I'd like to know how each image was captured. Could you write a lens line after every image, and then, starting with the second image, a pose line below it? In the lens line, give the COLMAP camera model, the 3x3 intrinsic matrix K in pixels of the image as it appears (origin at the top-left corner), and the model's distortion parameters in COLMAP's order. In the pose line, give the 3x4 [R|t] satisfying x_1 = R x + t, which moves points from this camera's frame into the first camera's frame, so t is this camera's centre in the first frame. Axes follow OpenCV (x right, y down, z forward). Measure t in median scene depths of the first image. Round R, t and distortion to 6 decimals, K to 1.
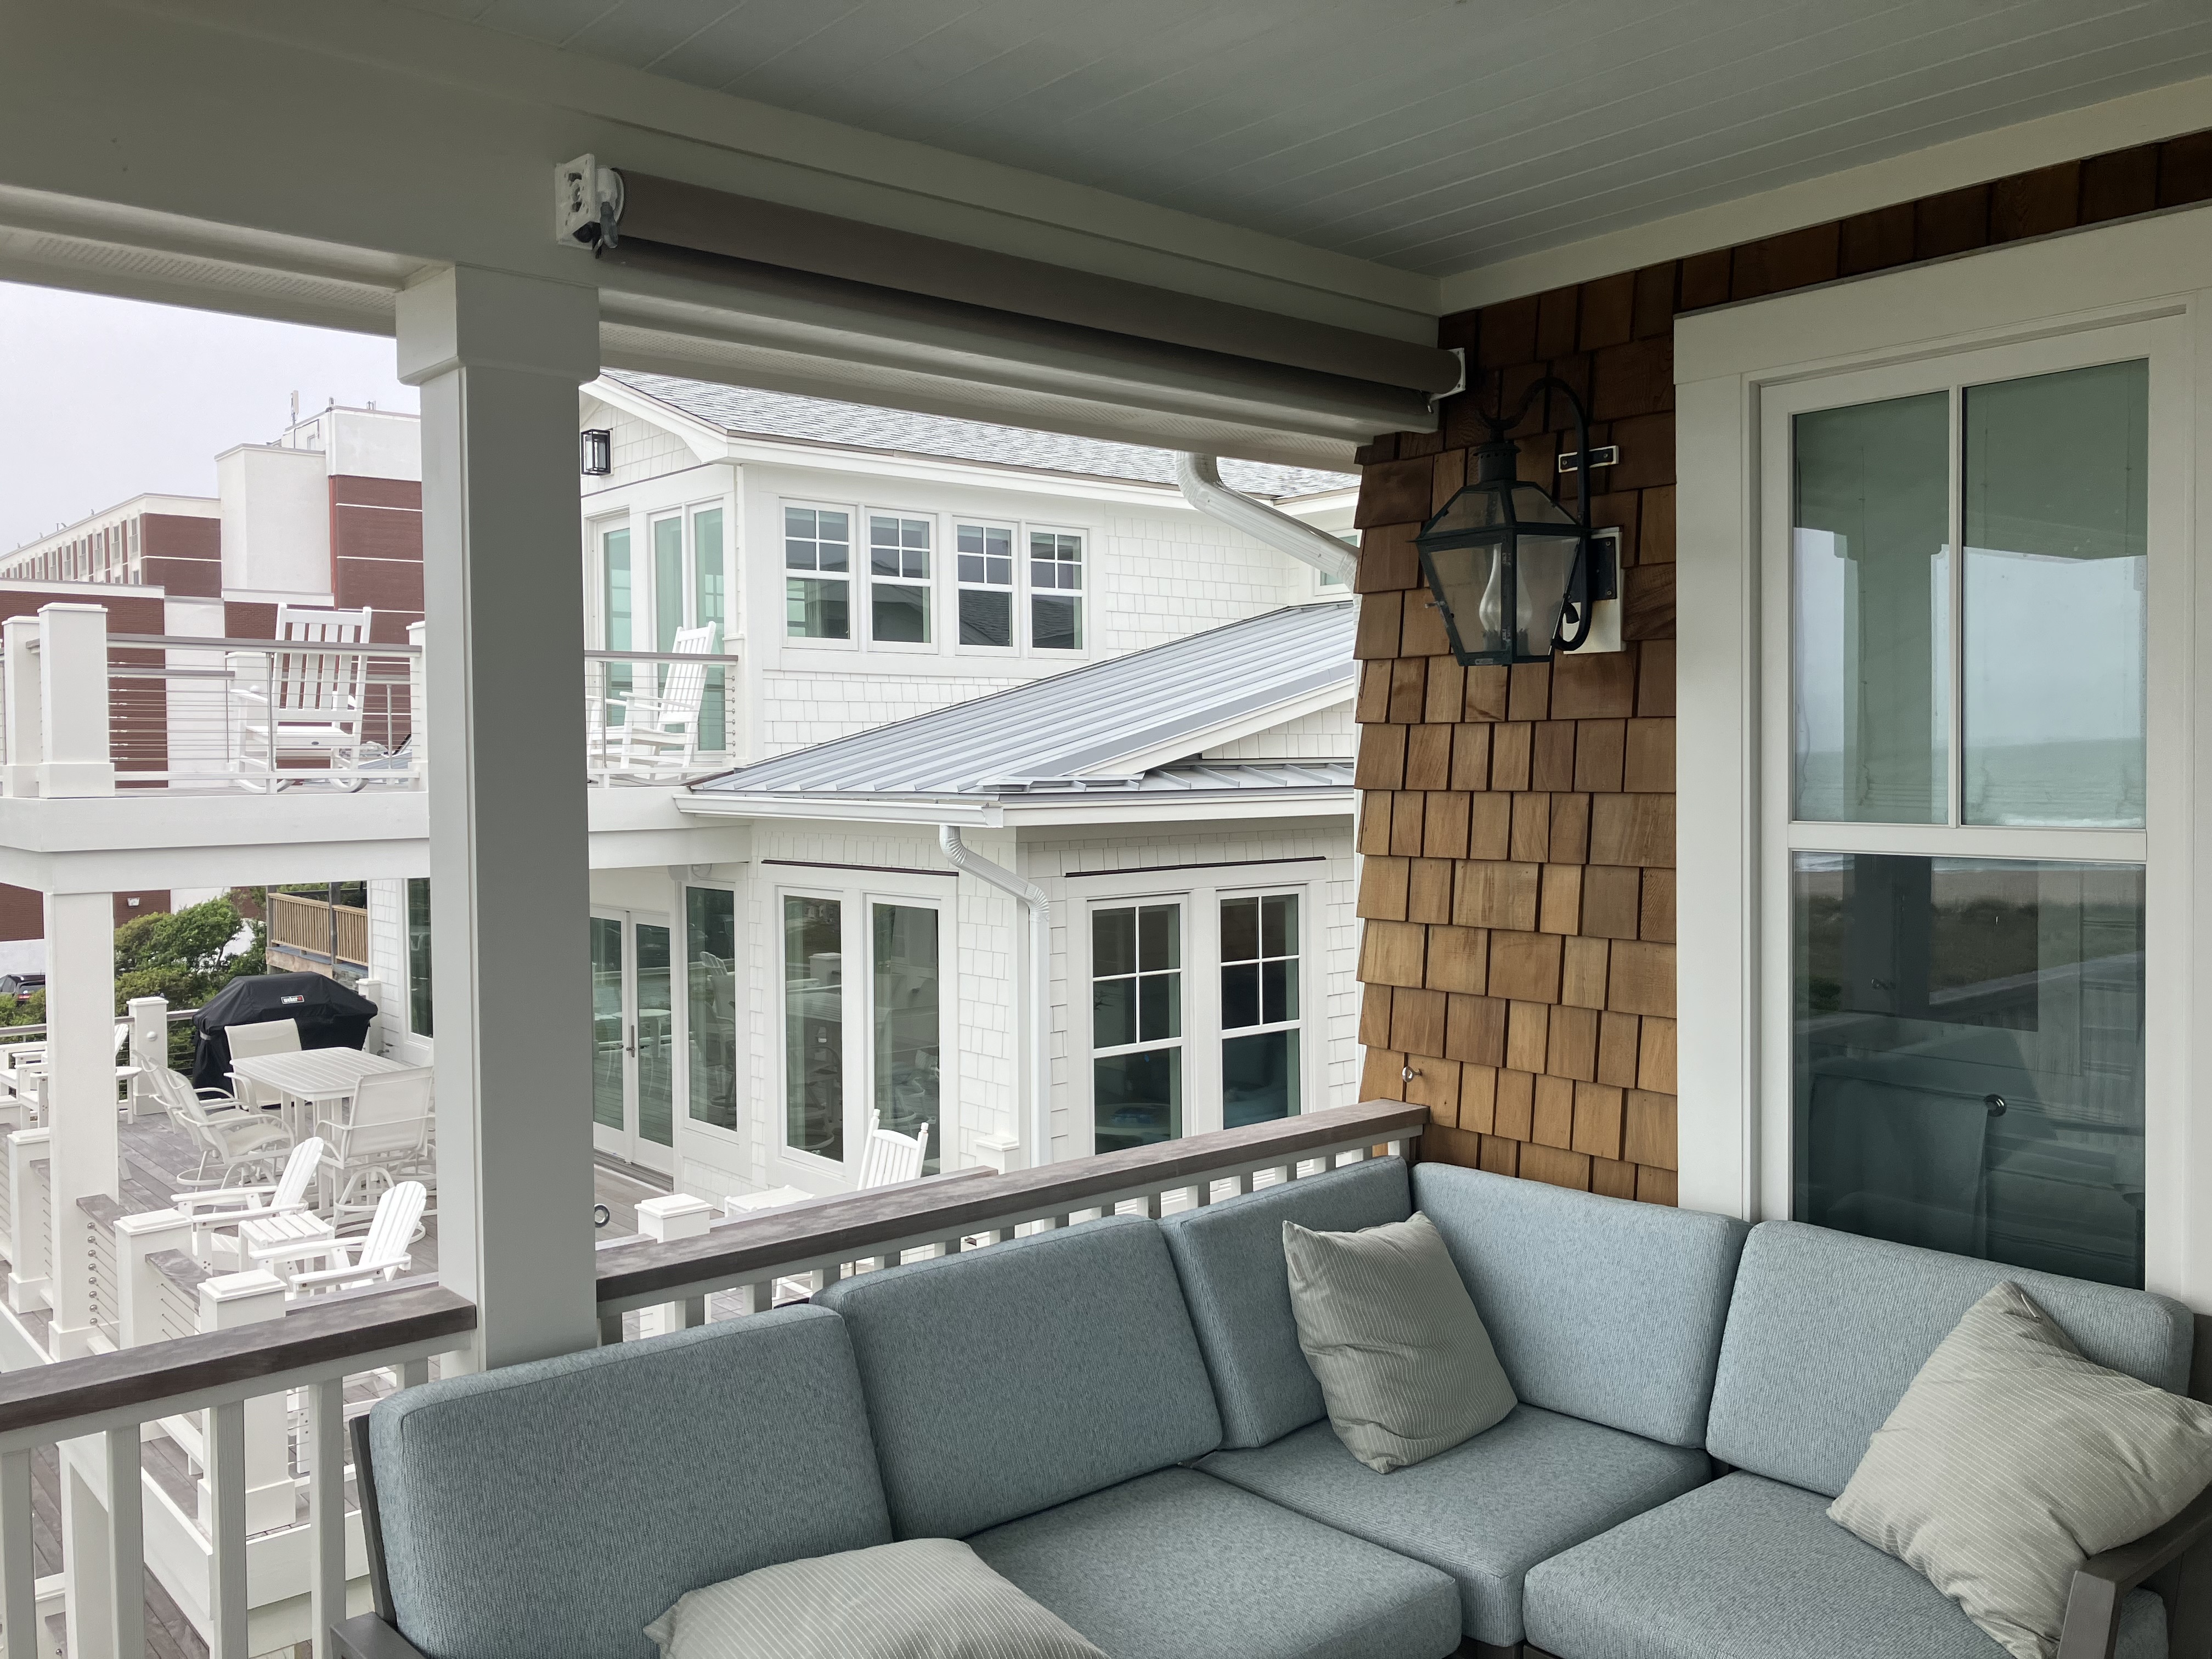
lens RADIAL K [[1812.9, 0, 1104.4], [0, 1812.9, 822.7], [0, 0, 1]] dist [0.009147, -0.008067]
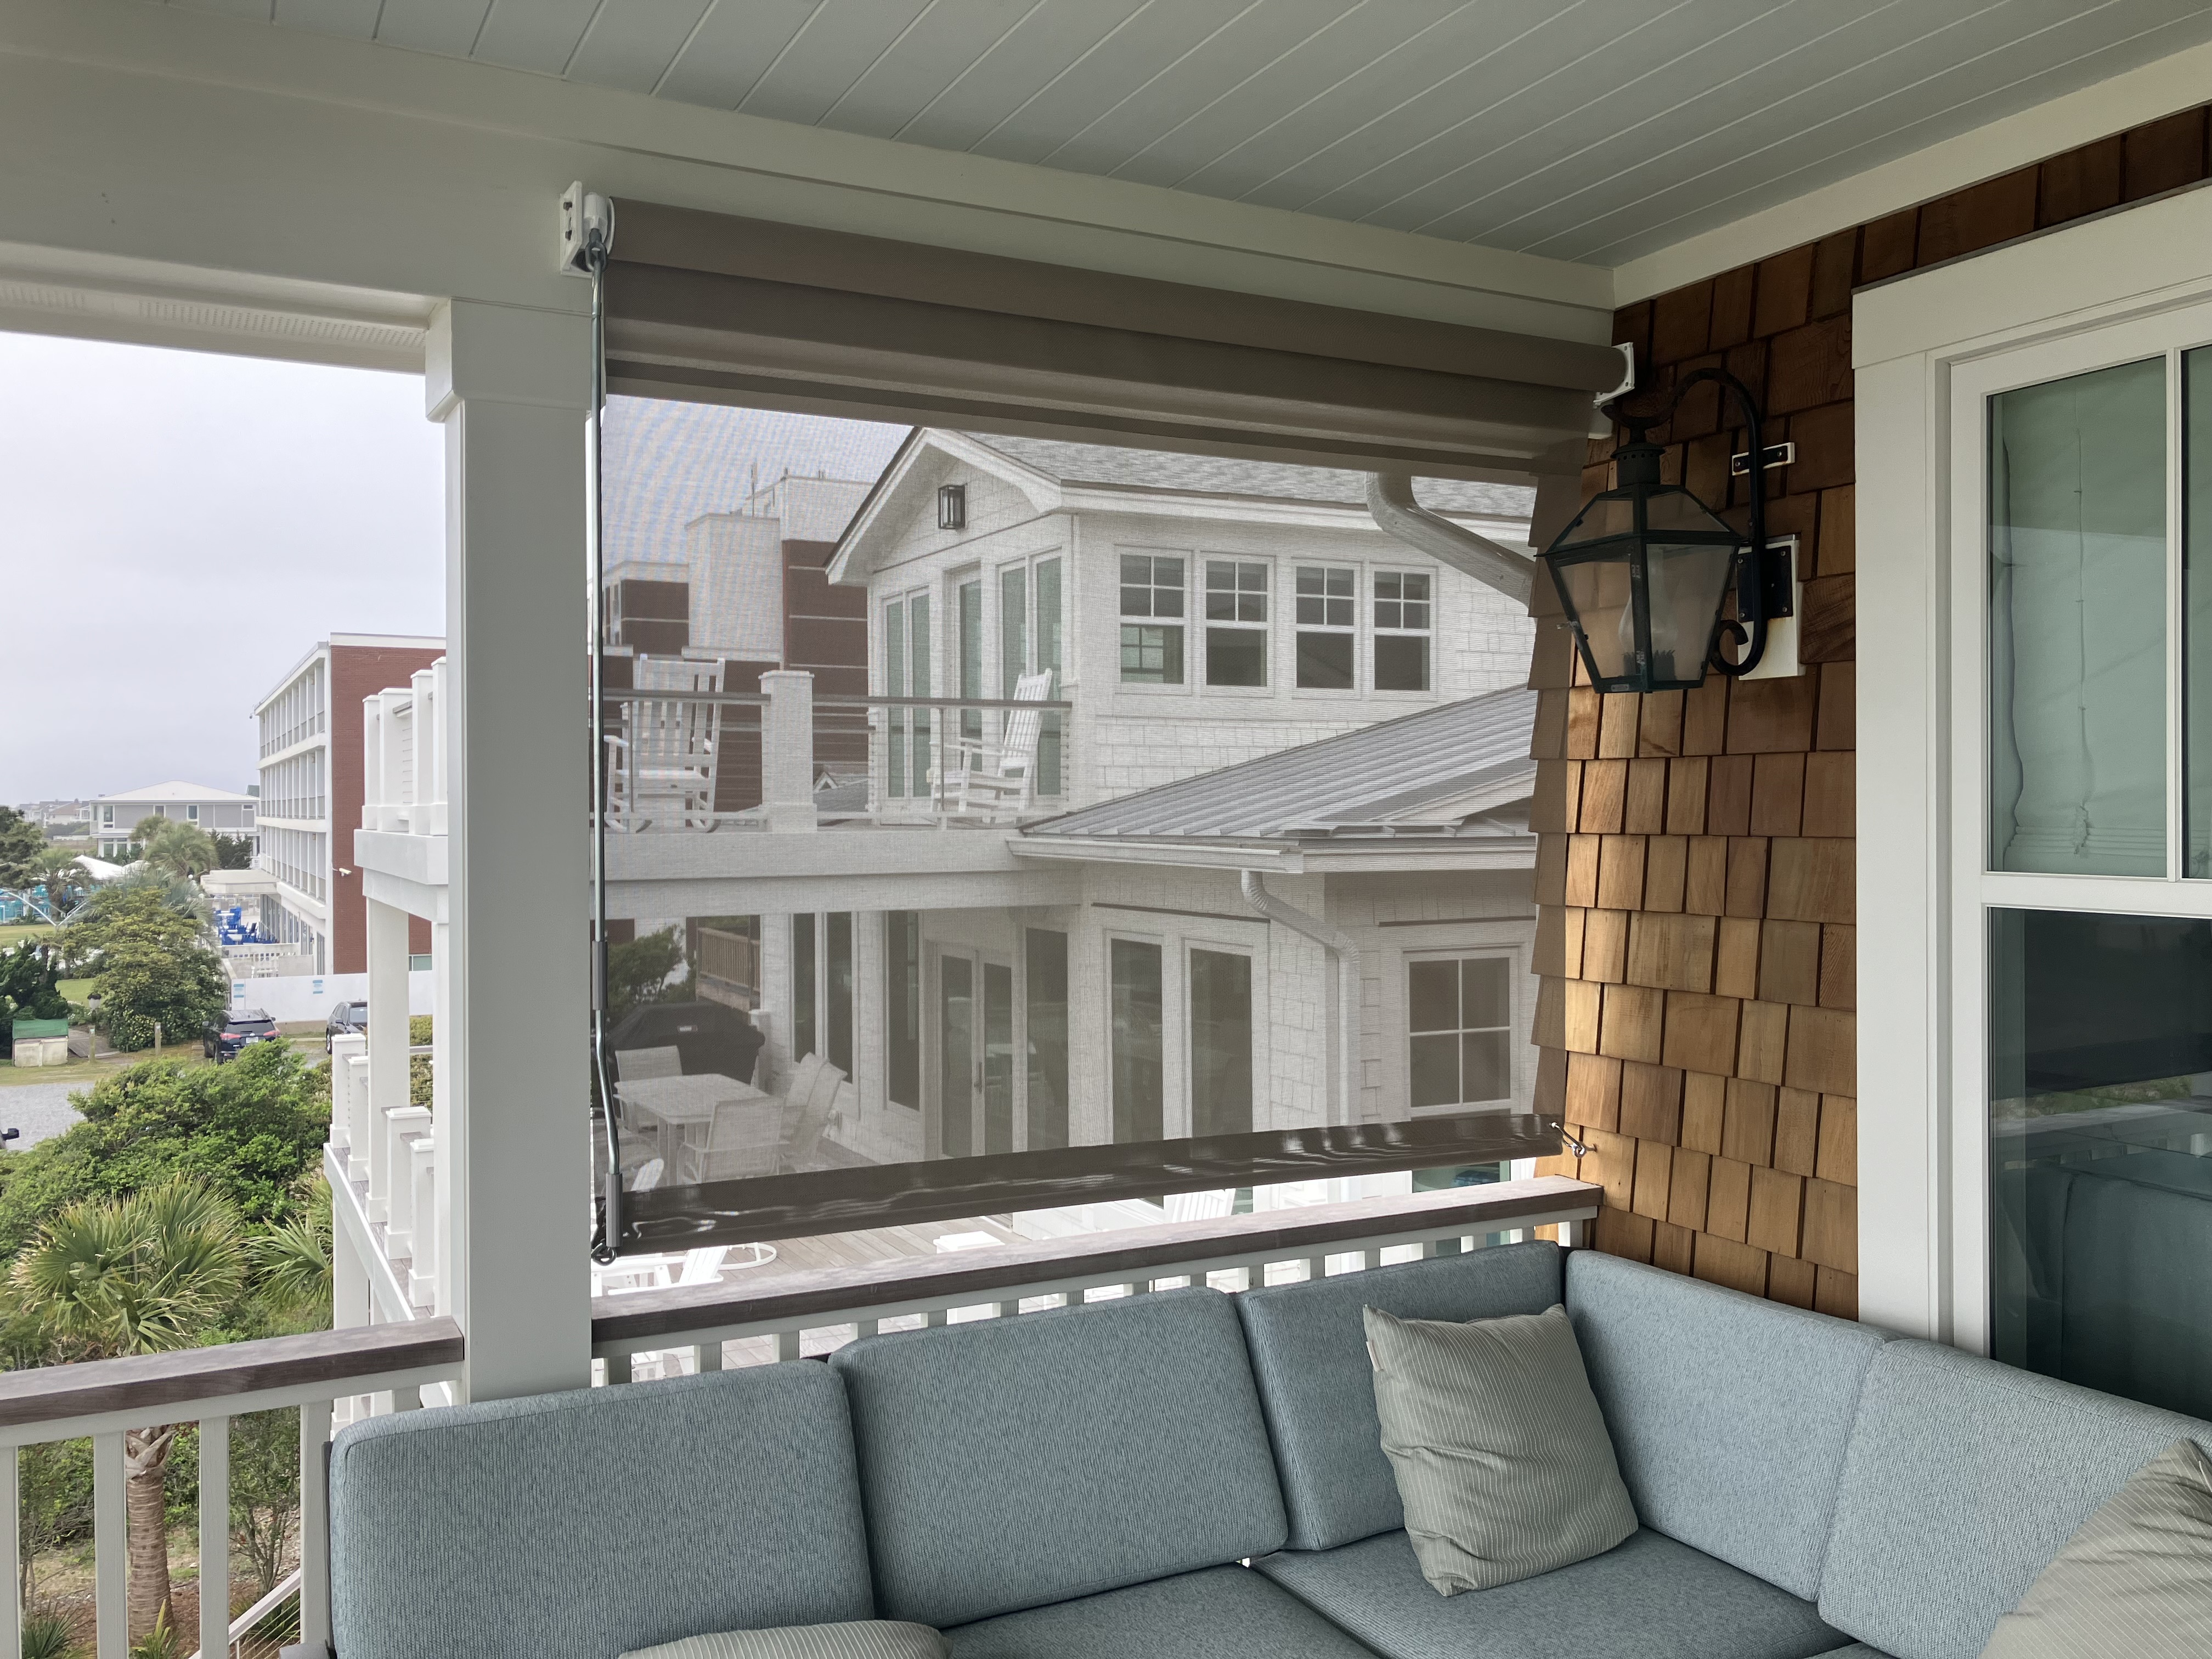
lens RADIAL K [[1810.5, 0, 1106.0], [0, 1810.5, 829.5], [0, 0, 1]] dist [0.011179, 0.000555]
pose [[0.974203, 0.007844, -0.225538, 0.149314], [-0.012982, 0.999689, -0.021308, 0.002639], [0.225300, 0.023686, 0.974001, 0.069800]]
